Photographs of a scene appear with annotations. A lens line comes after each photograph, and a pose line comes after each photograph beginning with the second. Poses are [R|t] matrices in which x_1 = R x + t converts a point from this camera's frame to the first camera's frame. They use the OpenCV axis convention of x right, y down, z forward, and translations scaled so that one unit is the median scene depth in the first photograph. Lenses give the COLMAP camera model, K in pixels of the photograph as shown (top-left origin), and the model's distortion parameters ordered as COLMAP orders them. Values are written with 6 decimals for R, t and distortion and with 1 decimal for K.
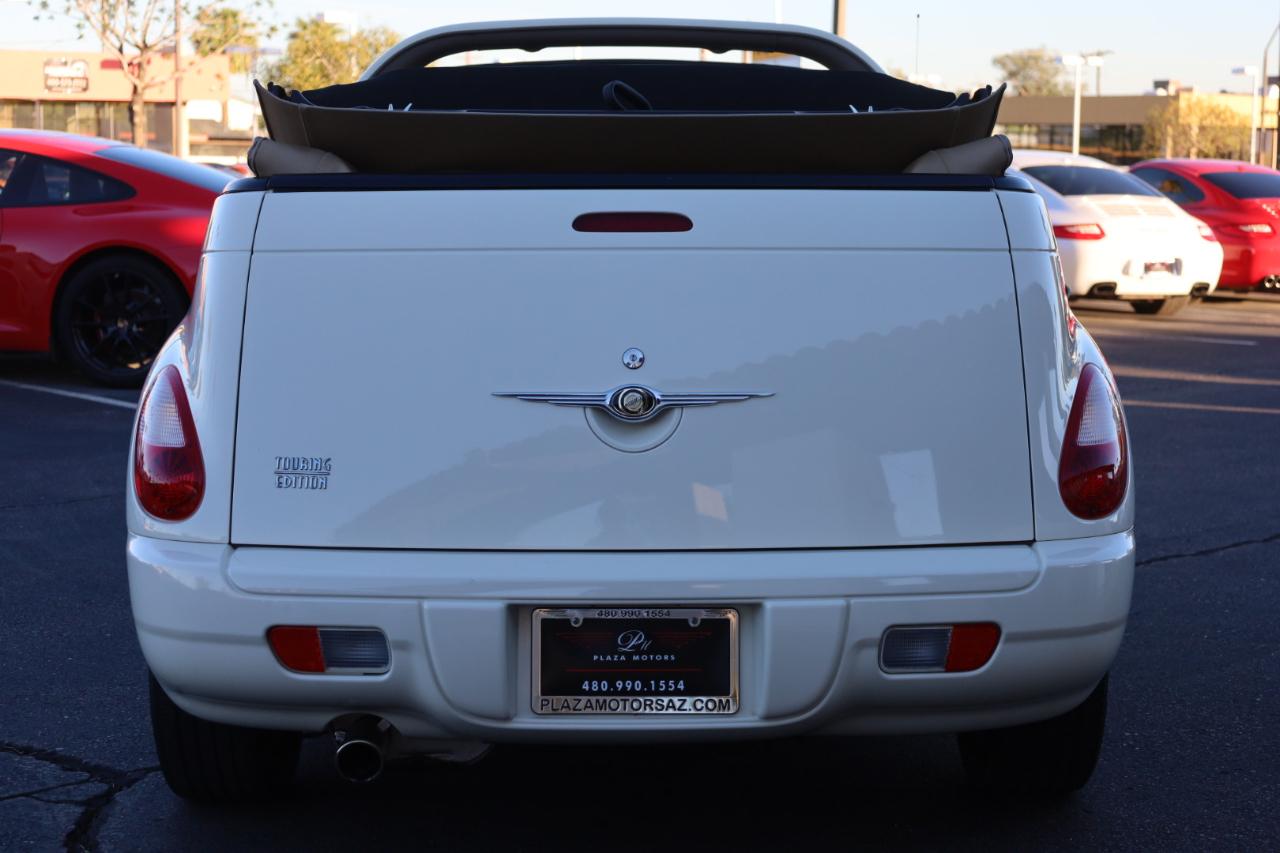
lens RADIAL K [[1883.0, 0, 635.5], [0, 1883.0, 426.5], [0, 0, 1]] dist [0.020966, -0.053874]
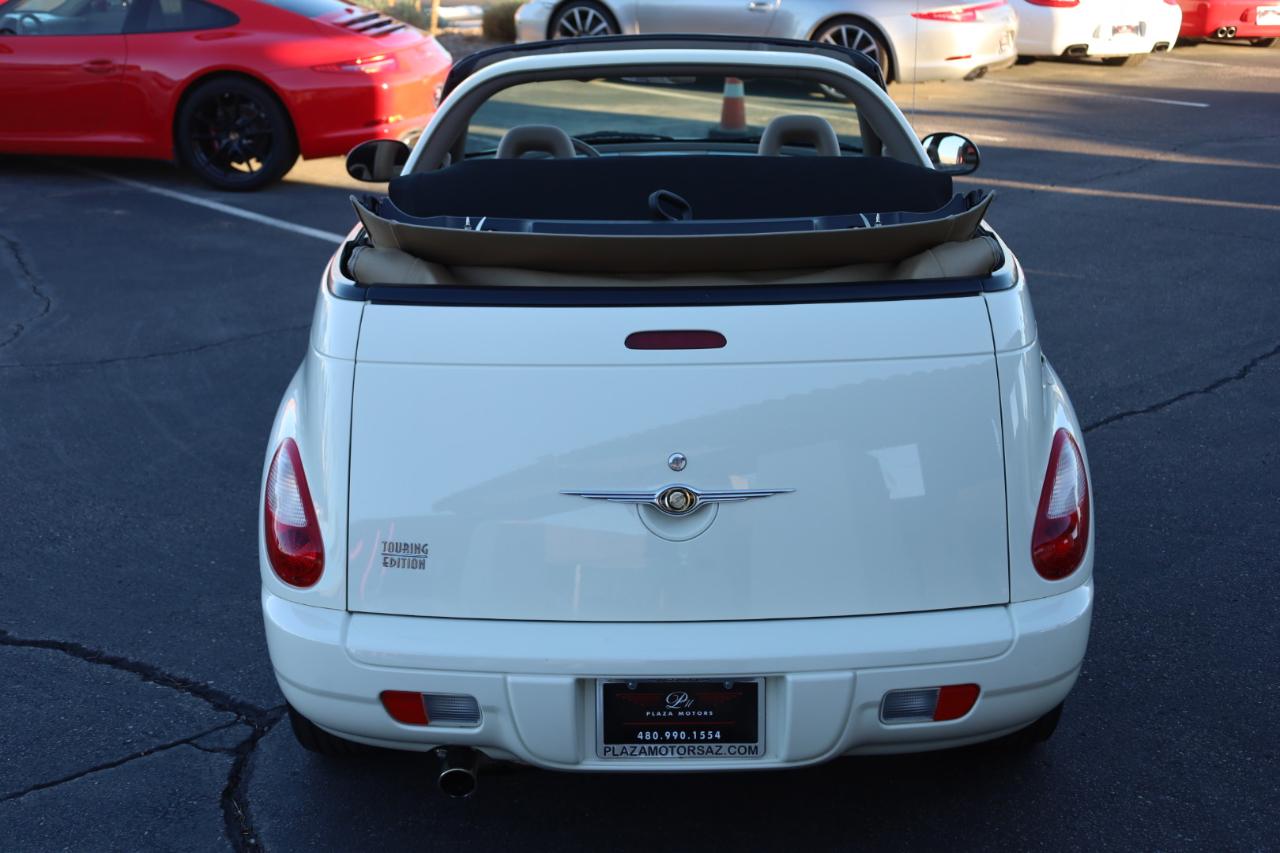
lens RADIAL K [[1591.3, 0, 644.7], [0, 1591.3, 410.9], [0, 0, 1]] dist [0.006436, -0.006903]
pose [[0.999818, -0.006803, -0.017835, -0.003434], [0.009336, 0.989241, 0.145994, -0.214757], [0.016650, -0.146134, 0.989125, 0.004407]]
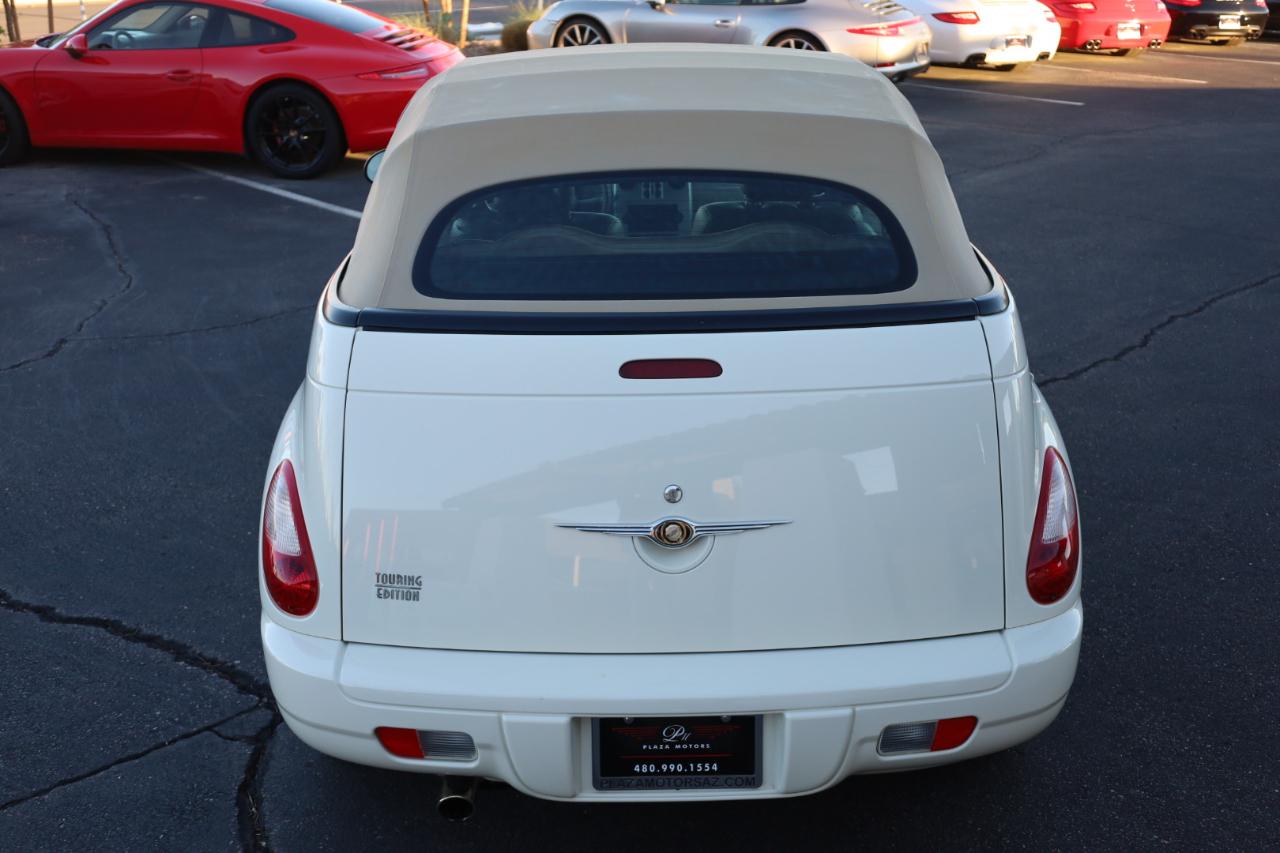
lens RADIAL K [[1257.0, 0, 647.7], [0, 1257.0, 435.6], [0, 0, 1]] dist [-0.010394, -0.010068]
pose [[0.999918, -0.010719, -0.007000, -0.010995], [0.011967, 0.976847, 0.213603, -0.238898], [0.004548, -0.213669, 0.976895, 0.238395]]
